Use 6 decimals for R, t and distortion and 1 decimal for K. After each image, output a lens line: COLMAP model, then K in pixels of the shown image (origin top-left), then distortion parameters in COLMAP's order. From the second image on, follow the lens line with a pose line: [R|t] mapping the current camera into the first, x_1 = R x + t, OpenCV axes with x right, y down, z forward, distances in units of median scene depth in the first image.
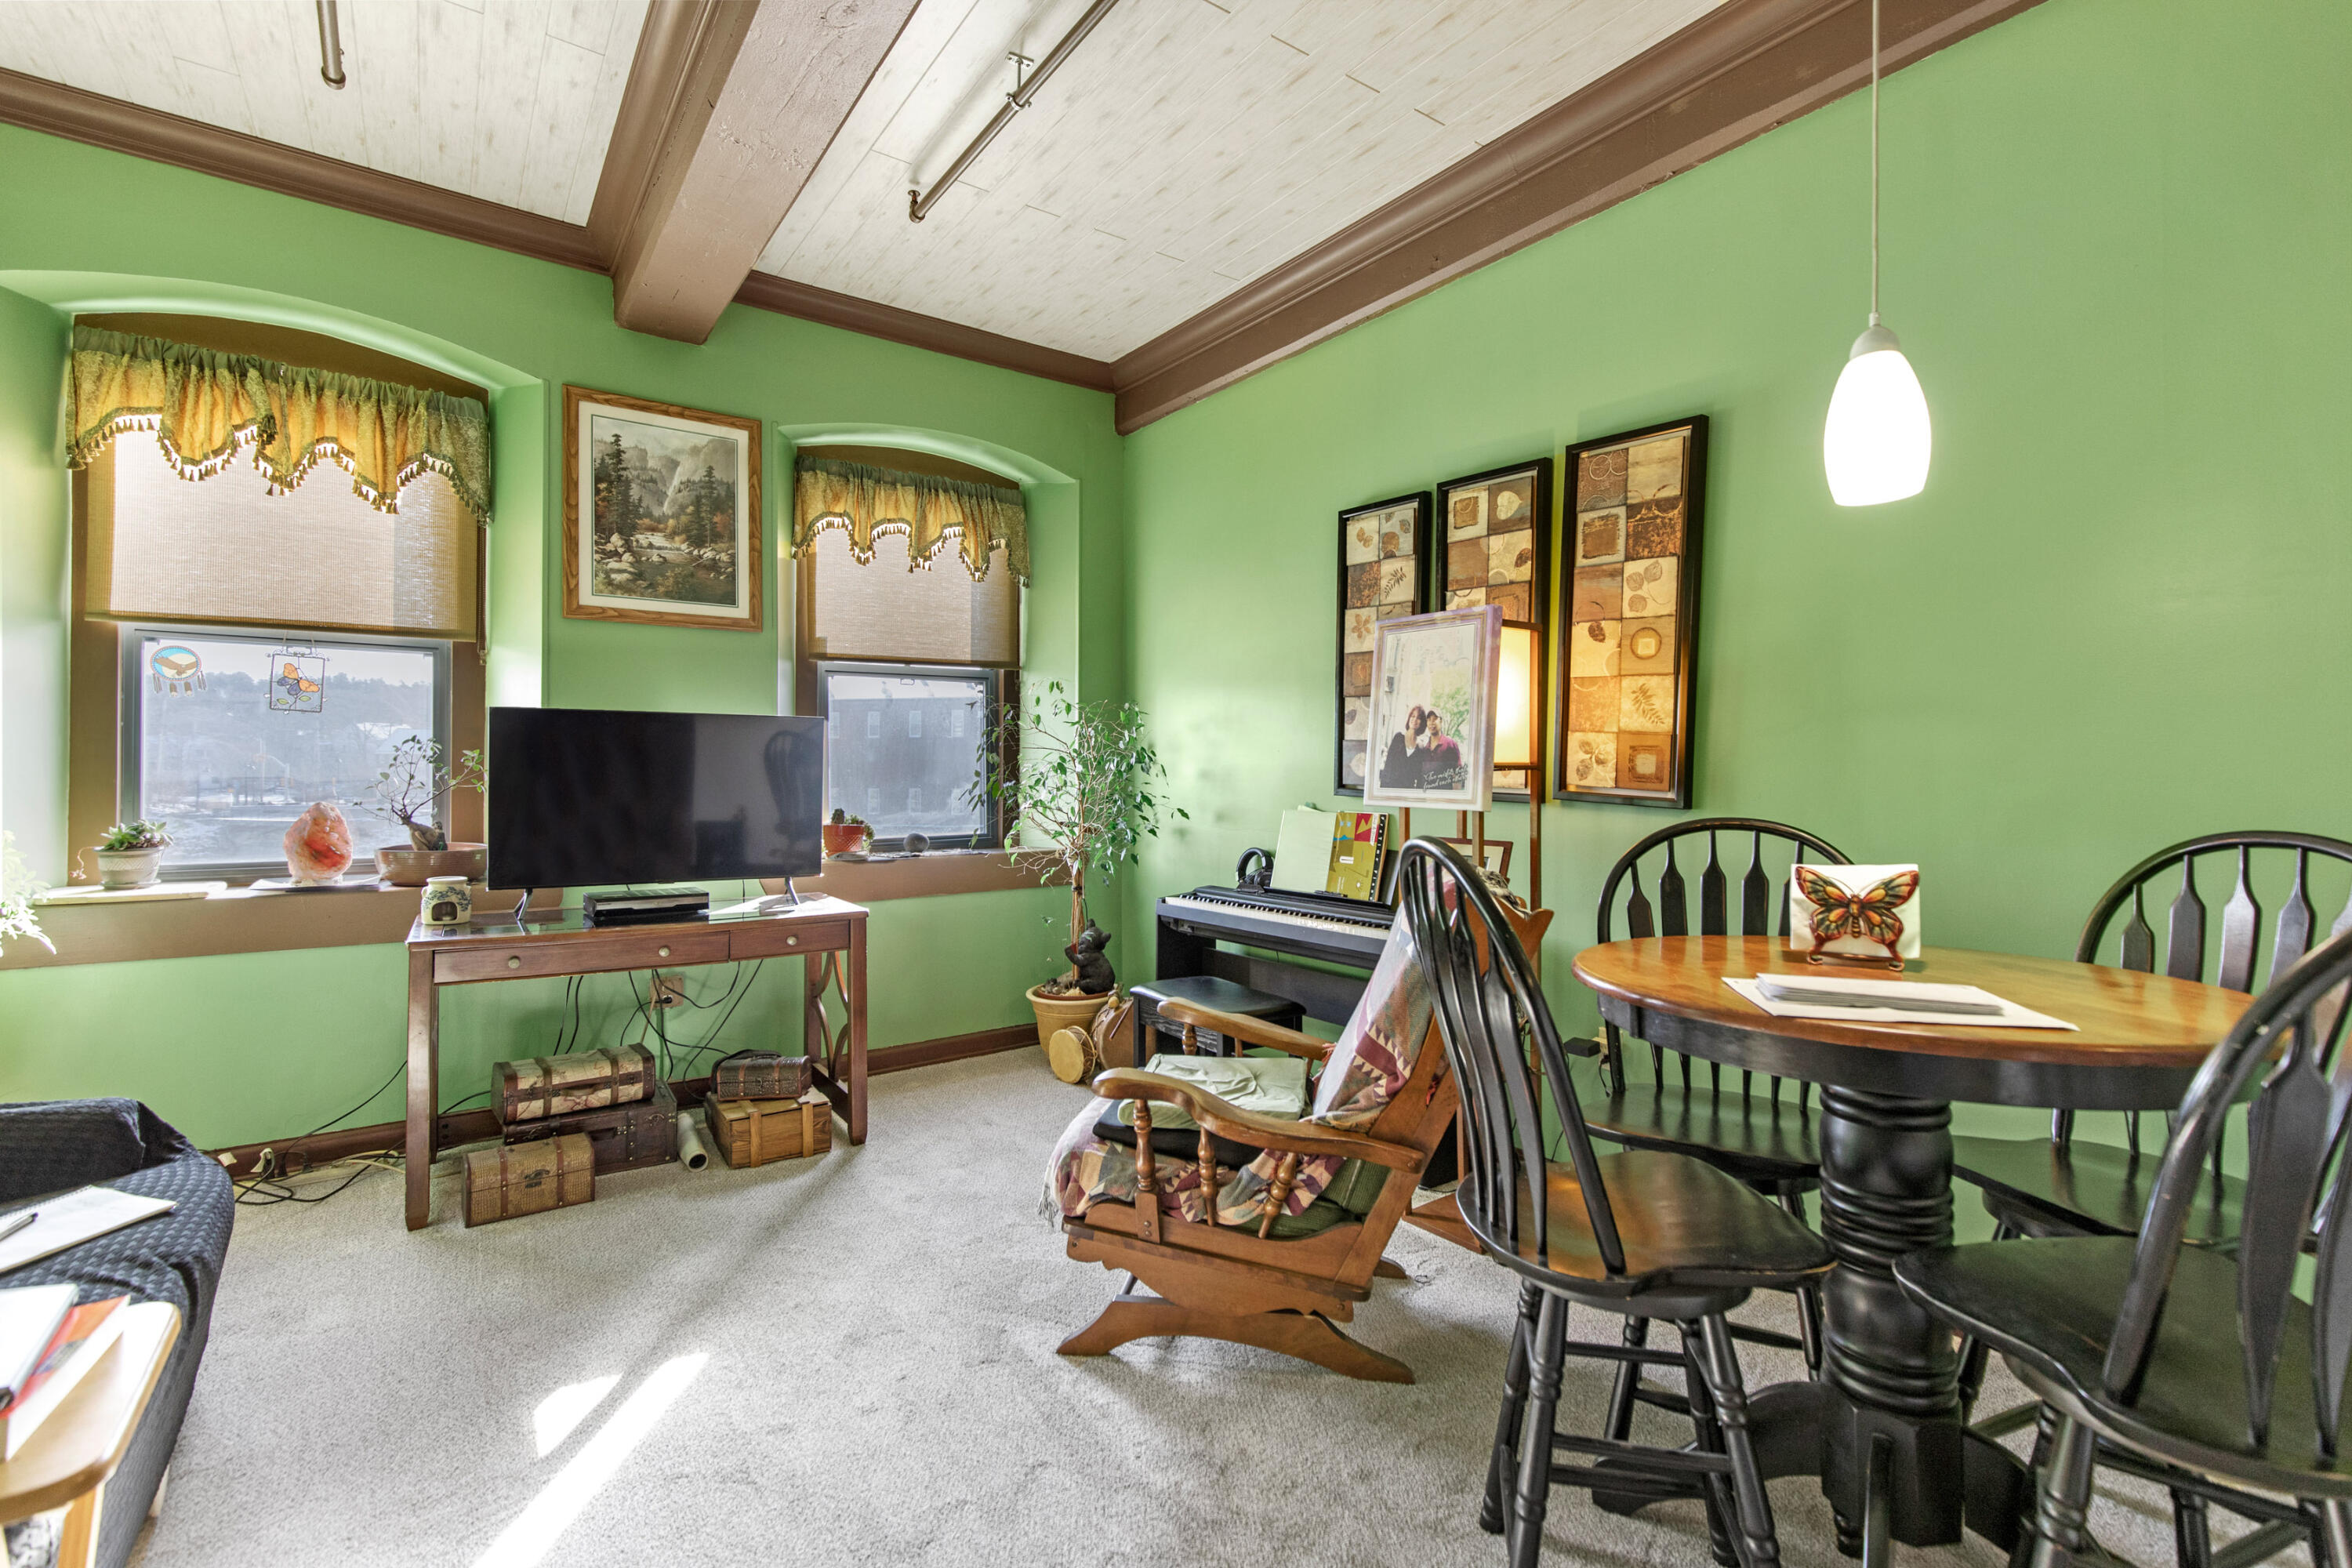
lens RADIAL K [[1044.2, 0, 1182.5], [0, 1044.2, 767.8], [0, 0, 1]] dist [-0.000802, -0.000999]
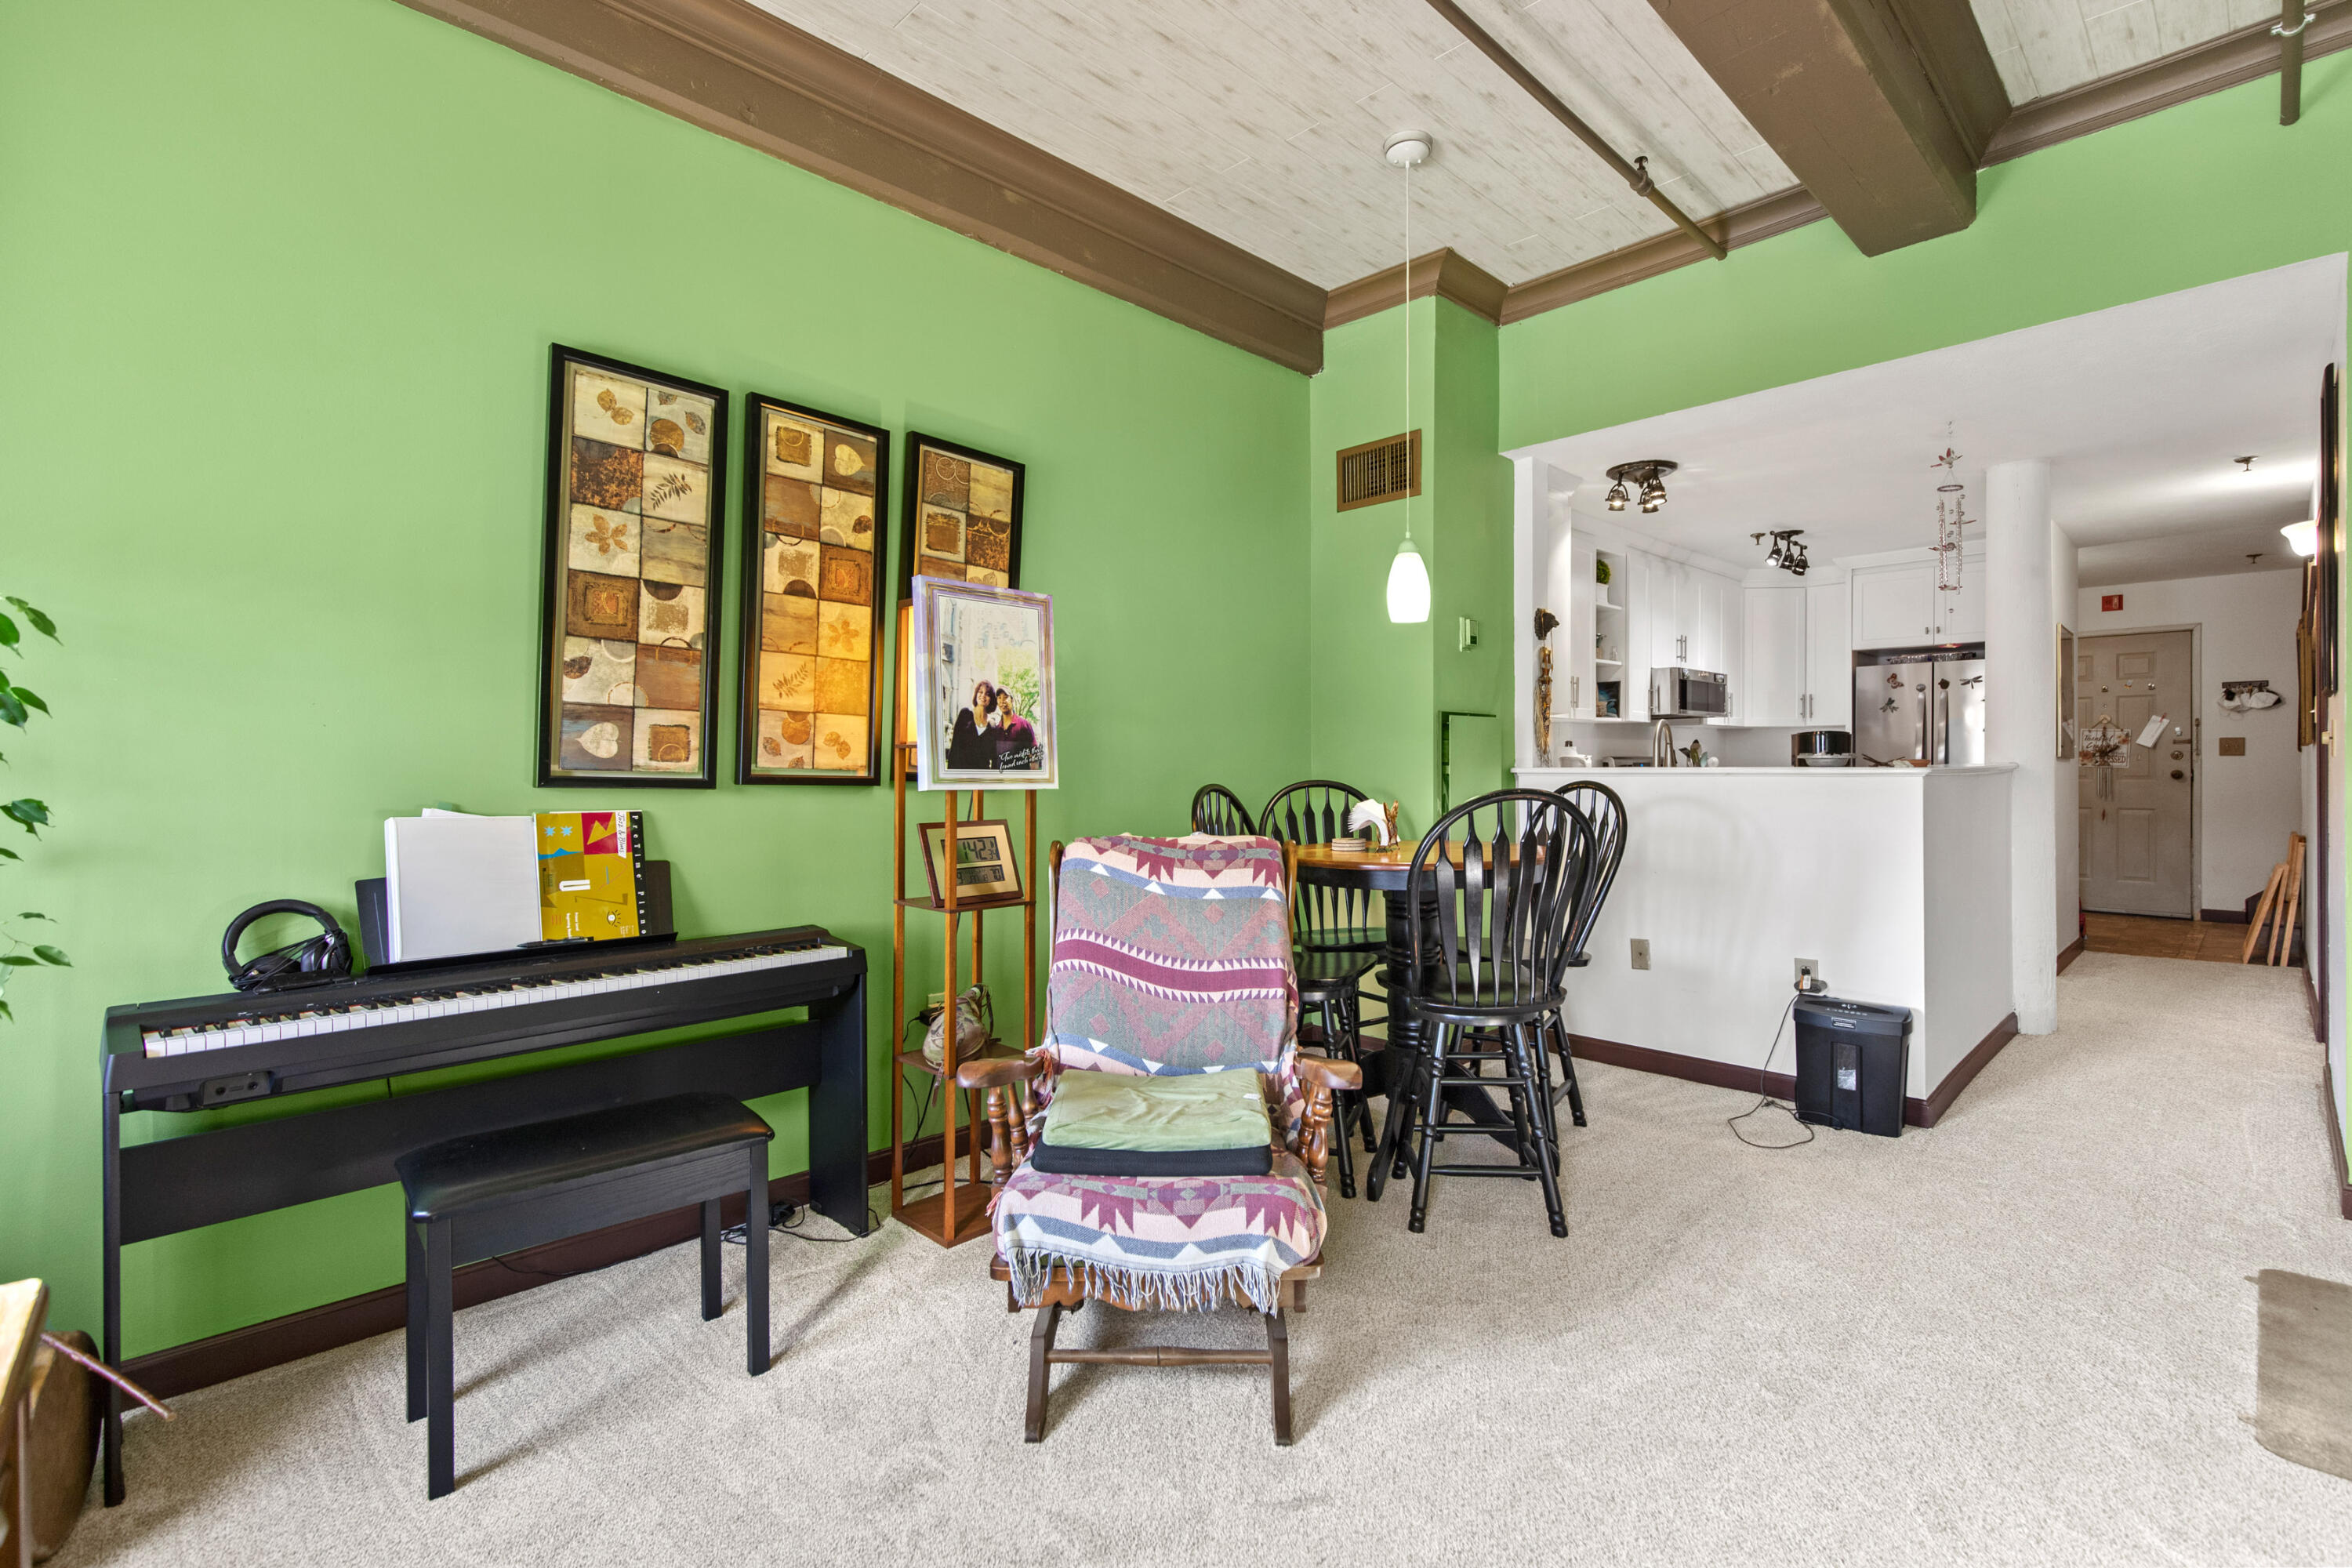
lens RADIAL K [[1044.2, 0, 1182.5], [0, 1044.2, 767.8], [0, 0, 1]] dist [-0.000802, -0.000999]
pose [[-0.156621, -0.009657, 0.987612, -0.669516], [-0.004652, 0.999948, 0.009040, 0.008284], [-0.987648, -0.003179, -0.156658, 0.886853]]
